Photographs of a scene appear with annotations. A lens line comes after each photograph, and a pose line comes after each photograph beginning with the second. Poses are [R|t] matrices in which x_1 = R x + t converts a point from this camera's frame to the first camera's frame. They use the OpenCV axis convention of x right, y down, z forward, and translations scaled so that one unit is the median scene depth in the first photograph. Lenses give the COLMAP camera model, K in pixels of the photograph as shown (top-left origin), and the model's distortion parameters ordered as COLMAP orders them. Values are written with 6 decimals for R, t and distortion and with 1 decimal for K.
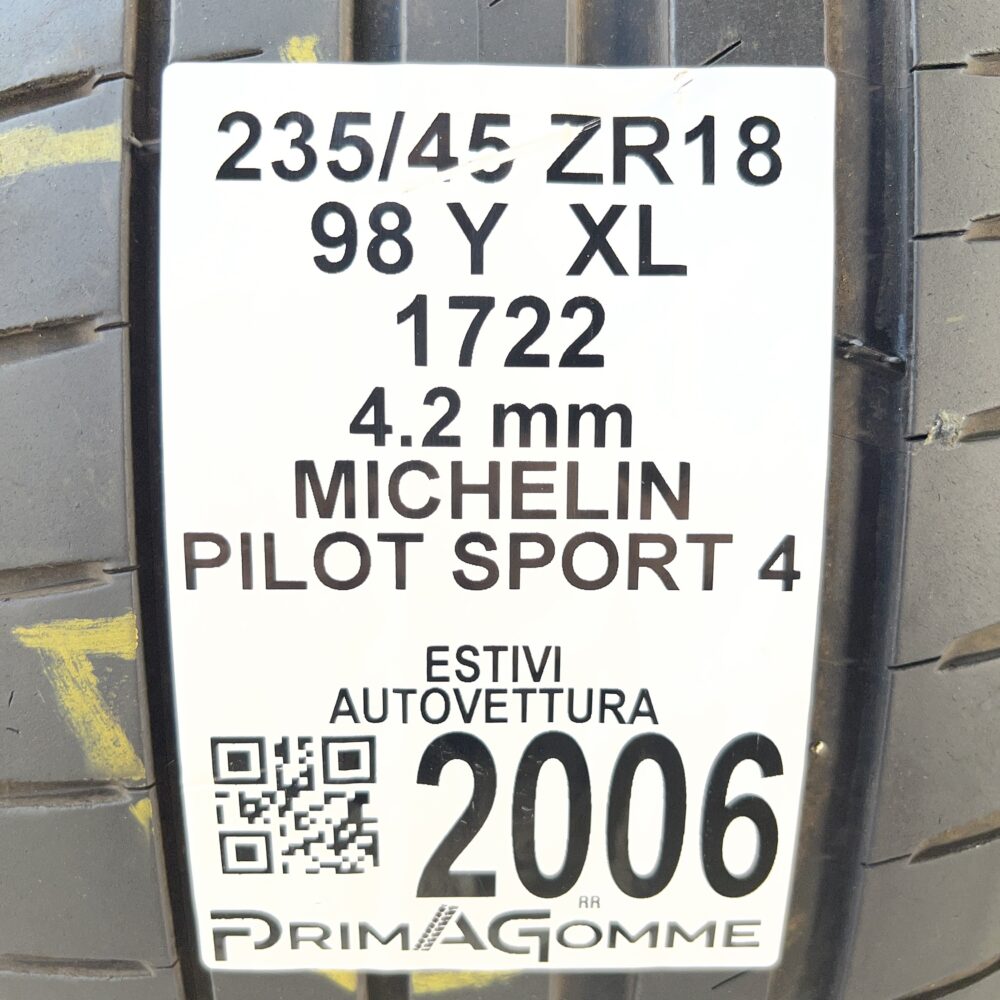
lens RADIAL K [[1215.3, 0, 500.0], [0, 1215.3, 500.0], [0, 0, 1]] dist [0.140730, -0.853702]
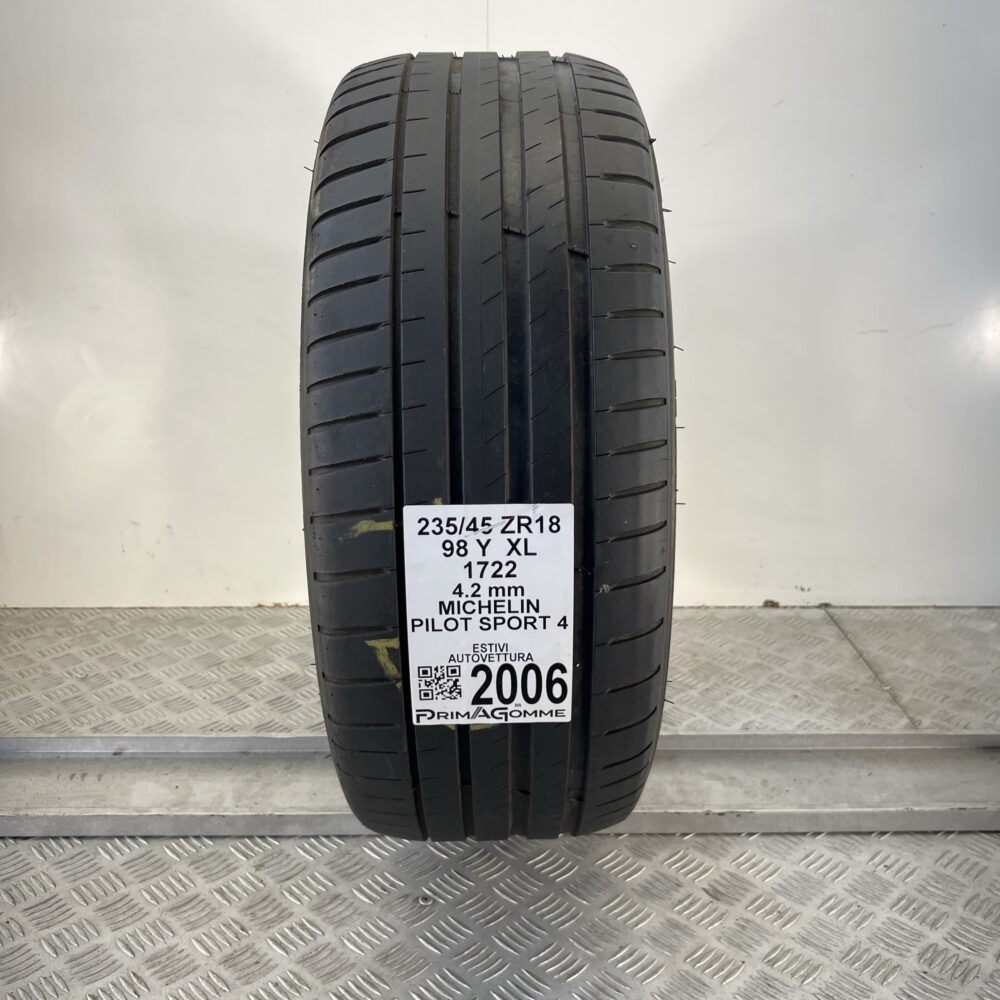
lens RADIAL K [[1215.3, 0, 500.0], [0, 1215.3, 500.0], [0, 0, 1]] dist [0.140730, -0.853702]
pose [[0.999758, -0.019296, -0.010519, 0.077365], [0.020884, 0.983205, 0.181305, -1.061616], [0.006844, -0.181481, 0.983371, -2.810308]]
